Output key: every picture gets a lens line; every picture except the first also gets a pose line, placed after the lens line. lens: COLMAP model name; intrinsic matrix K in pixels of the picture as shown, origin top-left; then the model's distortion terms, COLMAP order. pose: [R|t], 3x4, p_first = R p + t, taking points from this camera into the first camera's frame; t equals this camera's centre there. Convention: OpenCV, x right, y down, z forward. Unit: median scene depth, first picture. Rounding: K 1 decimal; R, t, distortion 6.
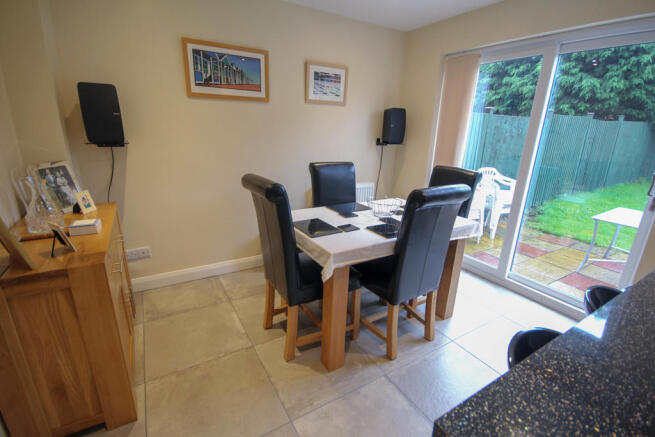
lens RADIAL K [[302.7, 0, 331.2], [0, 302.7, 219.7], [0, 0, 1]] dist [0.005822, -0.011302]
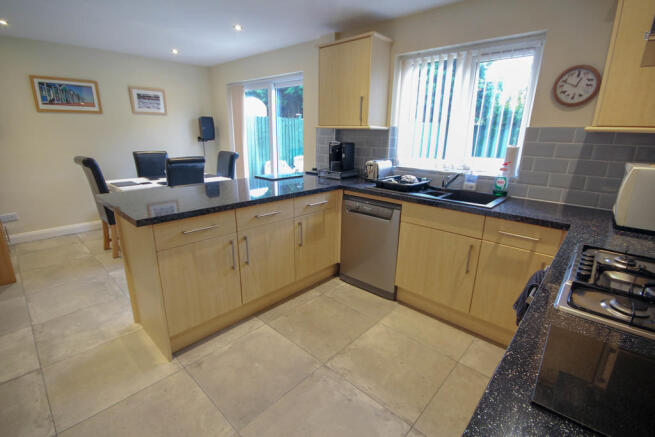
lens RADIAL K [[302.7, 0, 331.2], [0, 302.7, 219.7], [0, 0, 1]] dist [0.005822, -0.011302]
pose [[0.959648, -0.092754, 0.265466, 0.468278], [0.095658, 0.995412, 0.001997, 0.262982], [-0.264434, 0.023478, 0.964118, -0.797819]]
